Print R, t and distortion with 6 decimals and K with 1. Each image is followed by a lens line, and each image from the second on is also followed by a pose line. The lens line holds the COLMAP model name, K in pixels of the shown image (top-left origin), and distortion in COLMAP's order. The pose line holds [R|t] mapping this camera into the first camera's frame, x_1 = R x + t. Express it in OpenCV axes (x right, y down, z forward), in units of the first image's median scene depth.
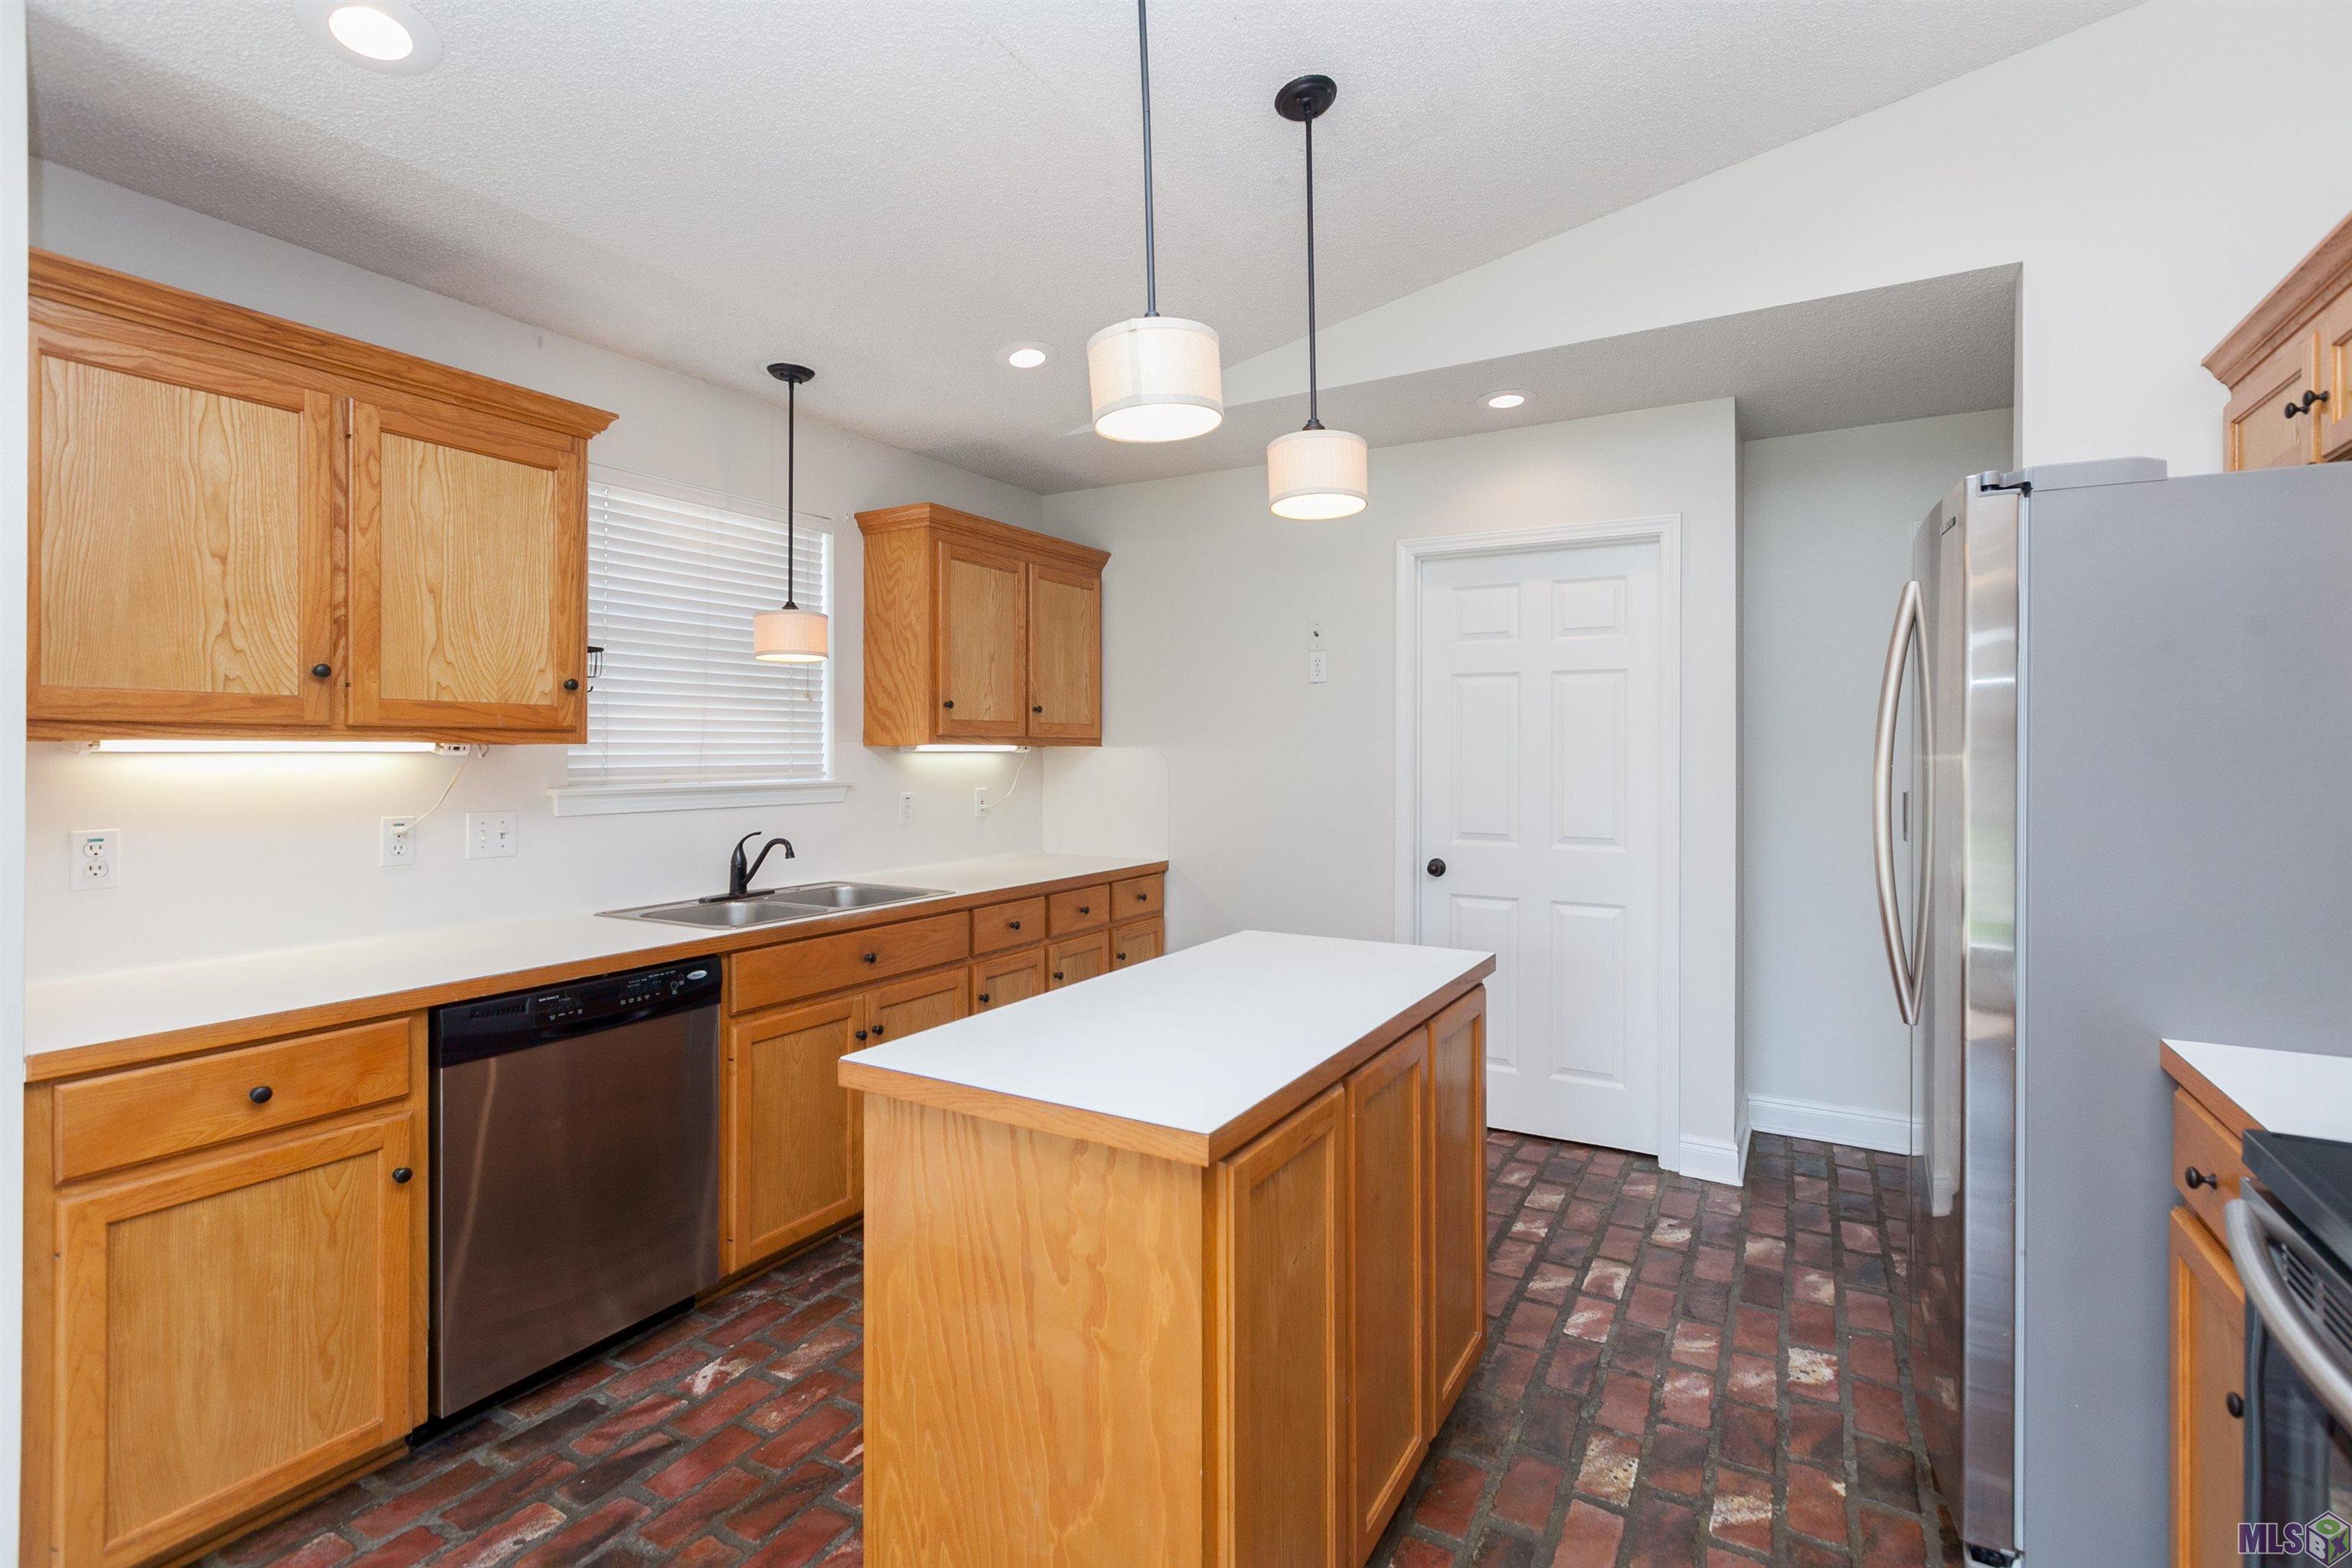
lens RADIAL K [[1060.9, 0, 1196.6], [0, 1060.9, 742.3], [0, 0, 1]] dist [0.005645, -0.000558]
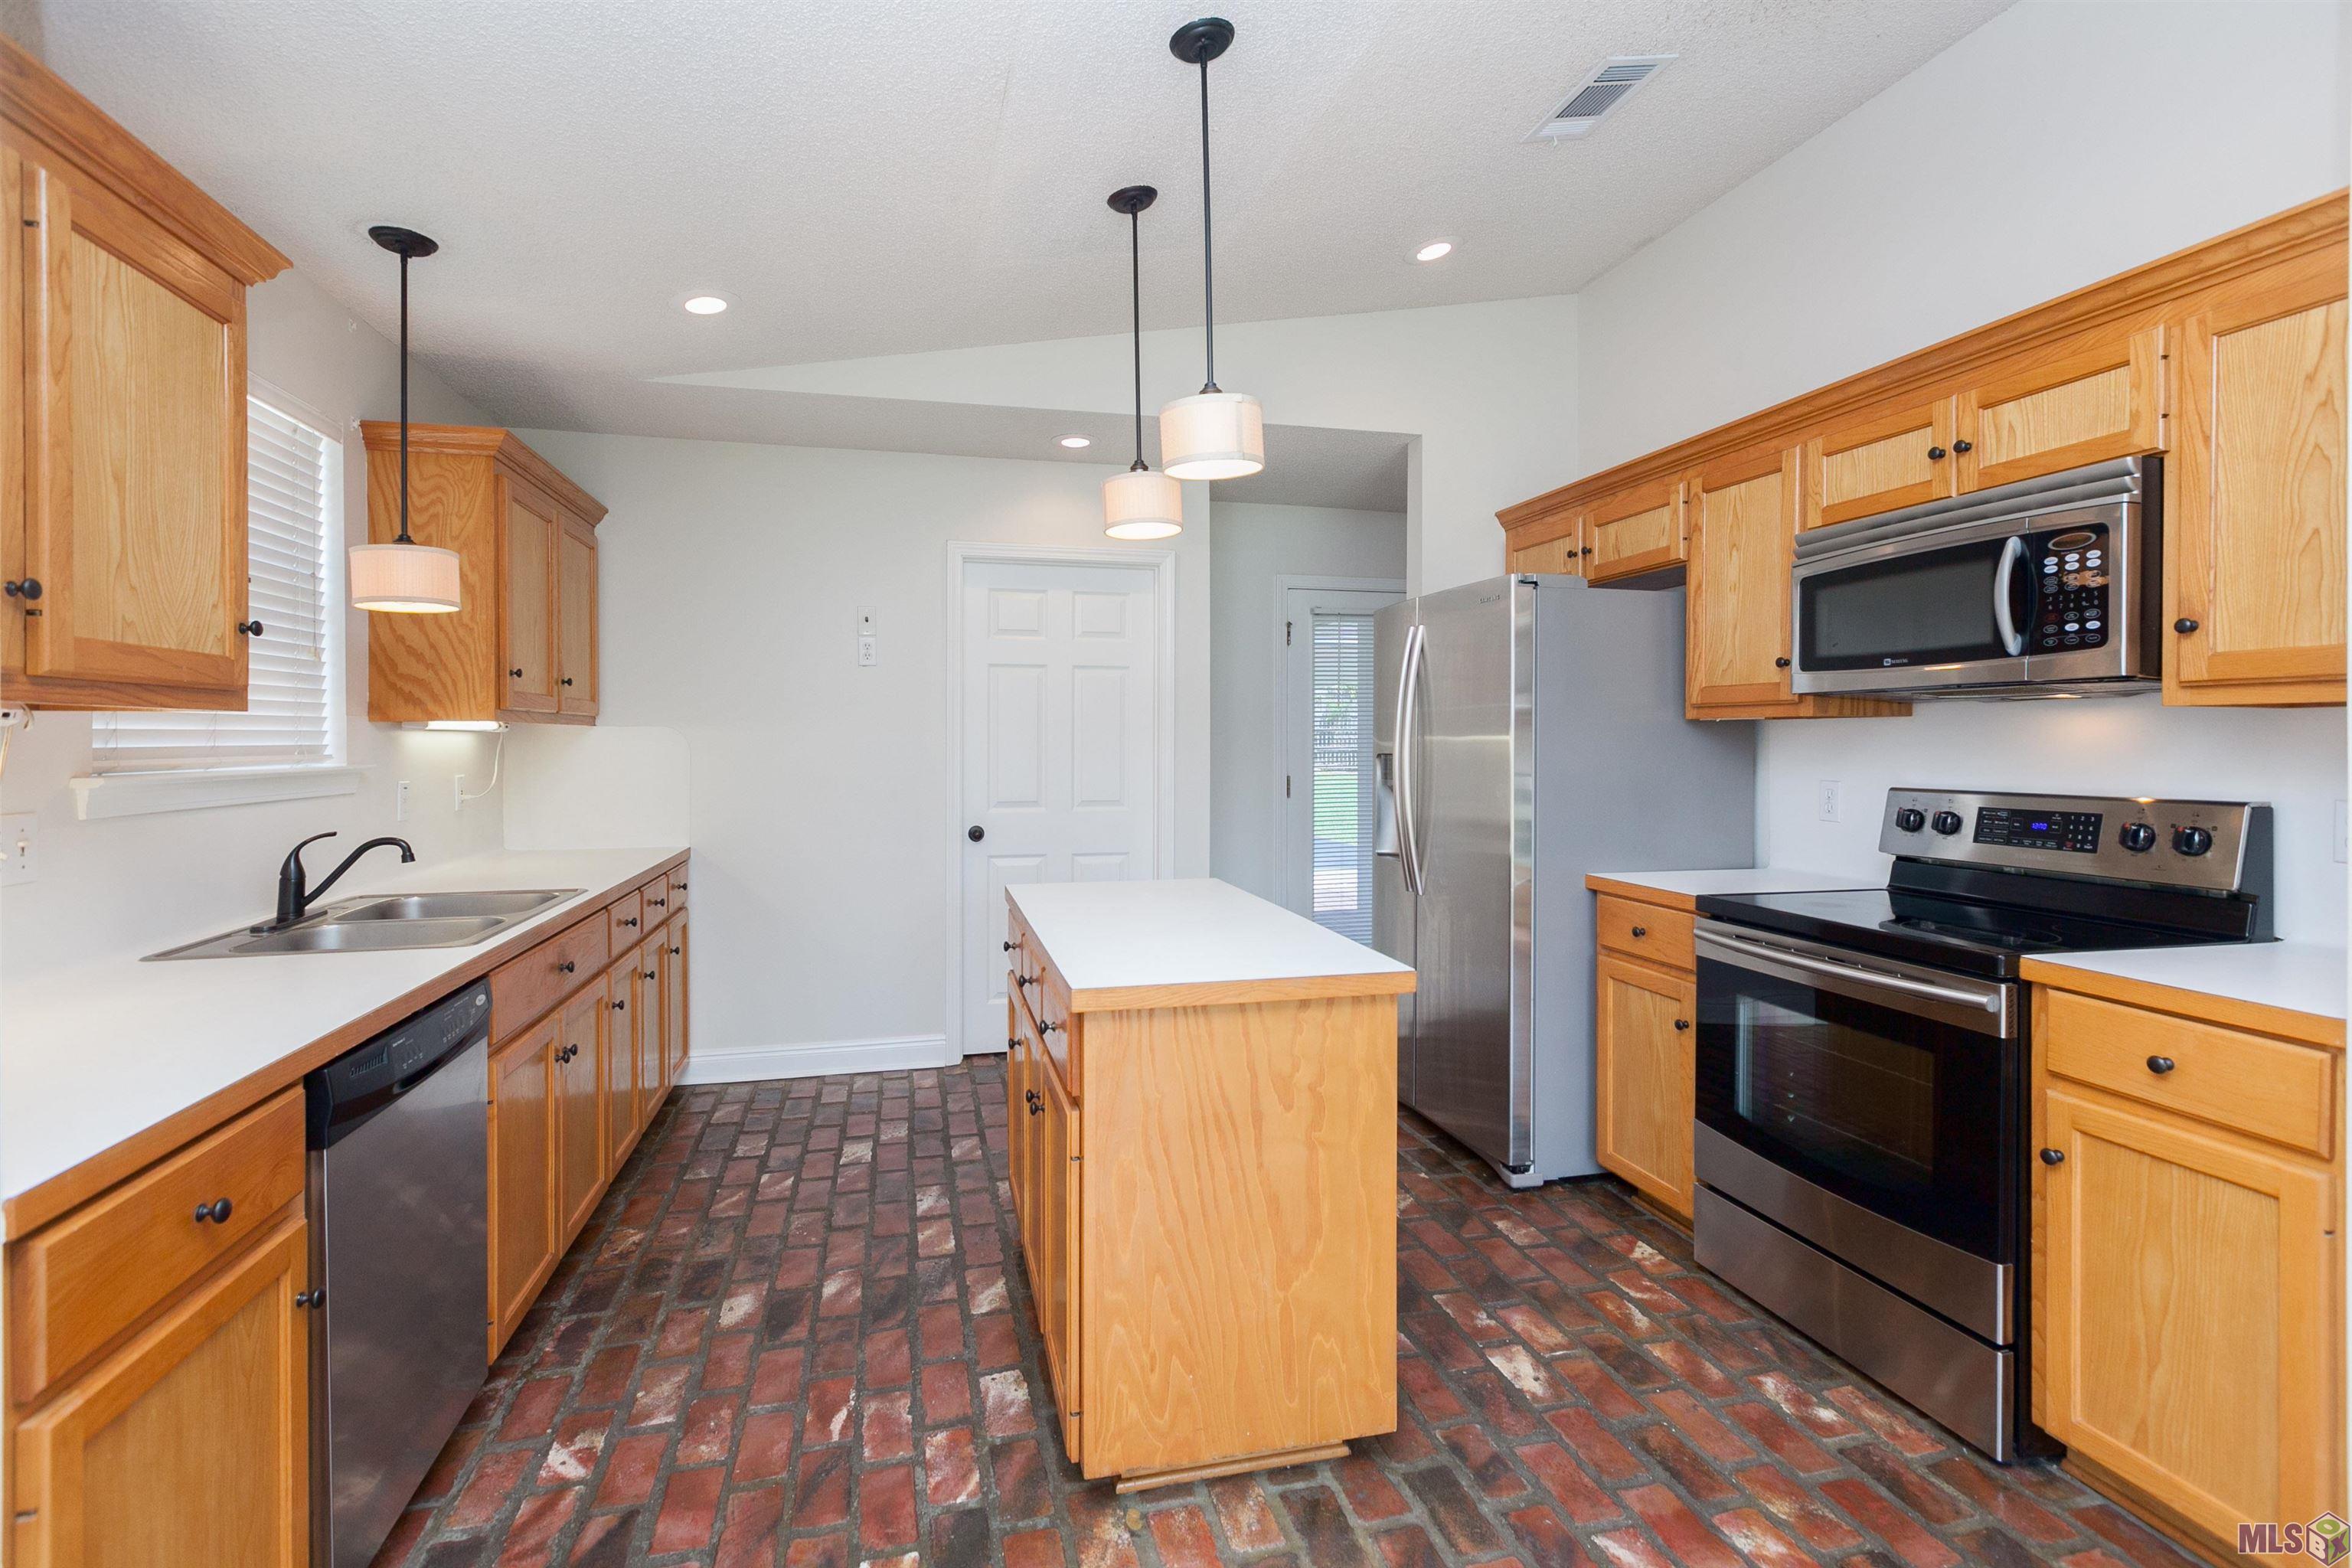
lens RADIAL K [[1060.9, 0, 1142.6], [0, 1060.9, 740.5], [0, 0, 1]] dist [0.005645, -0.000558]
pose [[0.740255, -0.002466, 0.672321, -0.637428], [-0.004356, 0.999955, 0.008463, 0.012573], [-0.672312, -0.009194, 0.740211, 0.065062]]
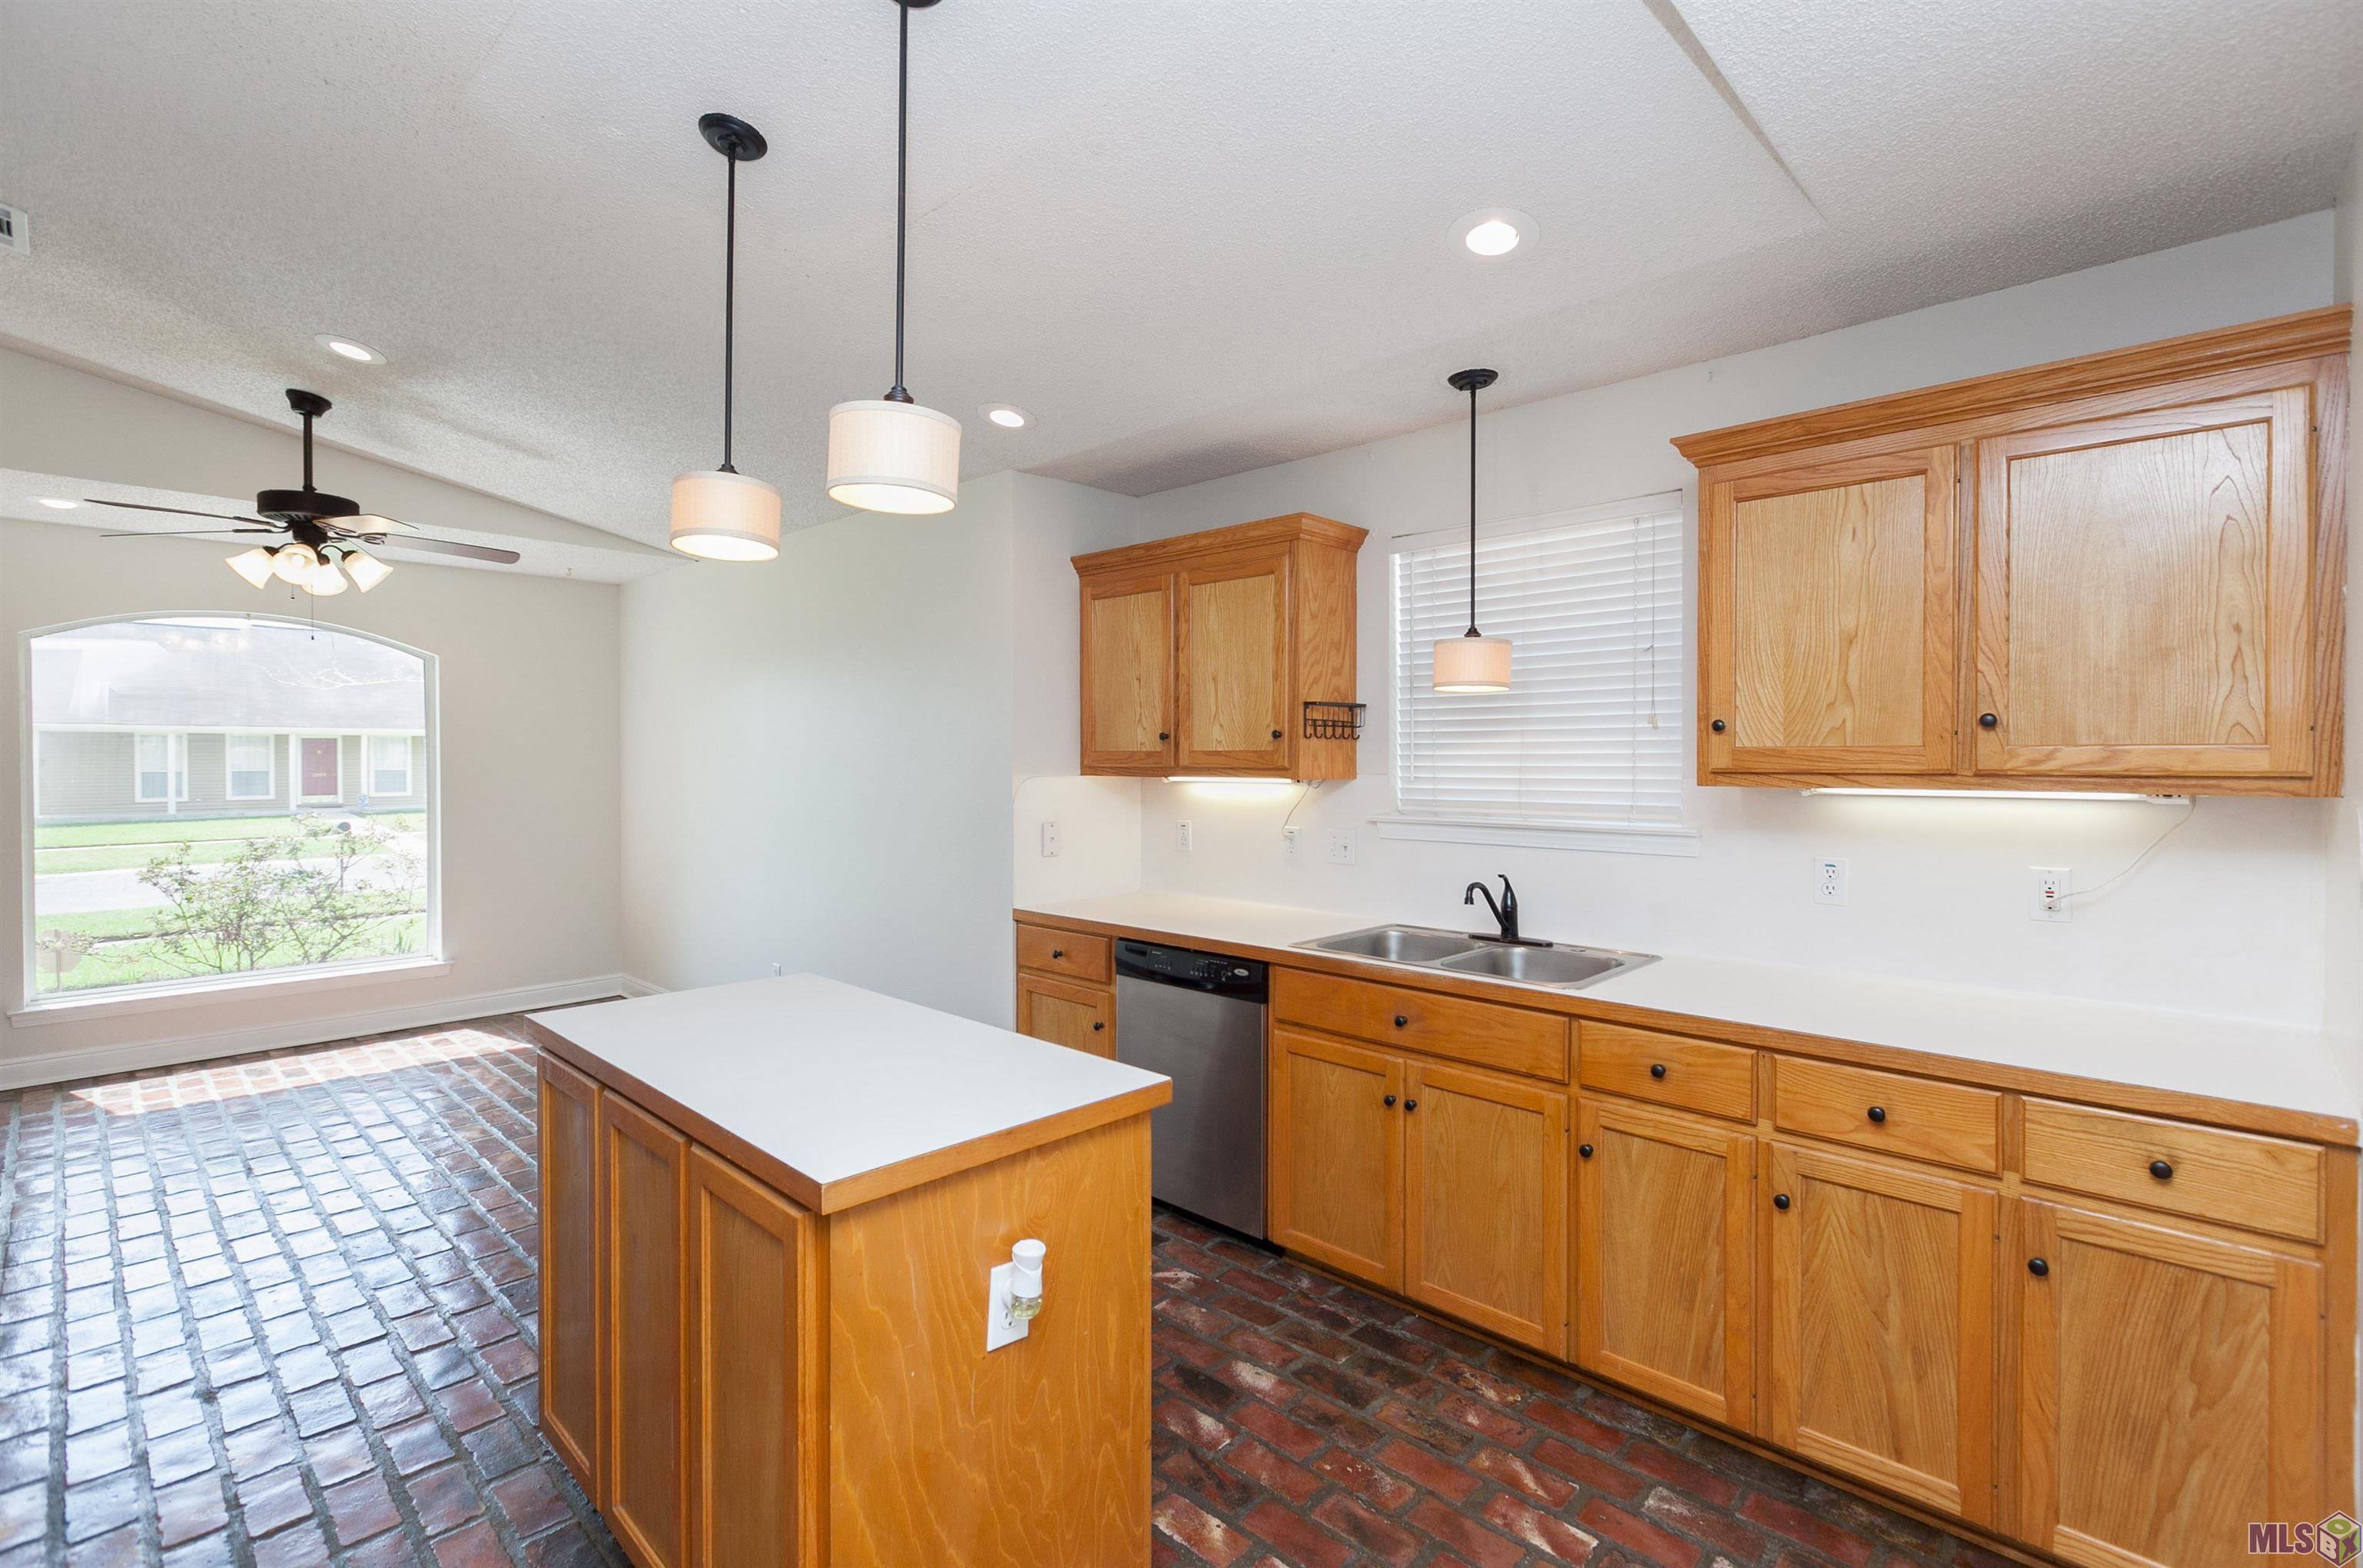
lens RADIAL K [[1065.7, 0, 1159.9], [0, 1065.7, 770.8], [0, 0, 1]] dist [0.005645, -0.000558]
pose [[-0.260148, 0.011163, -0.965504, 0.723167], [0.009338, 0.999915, 0.009044, -0.021972], [0.965524, -0.006663, -0.260230, 1.223440]]
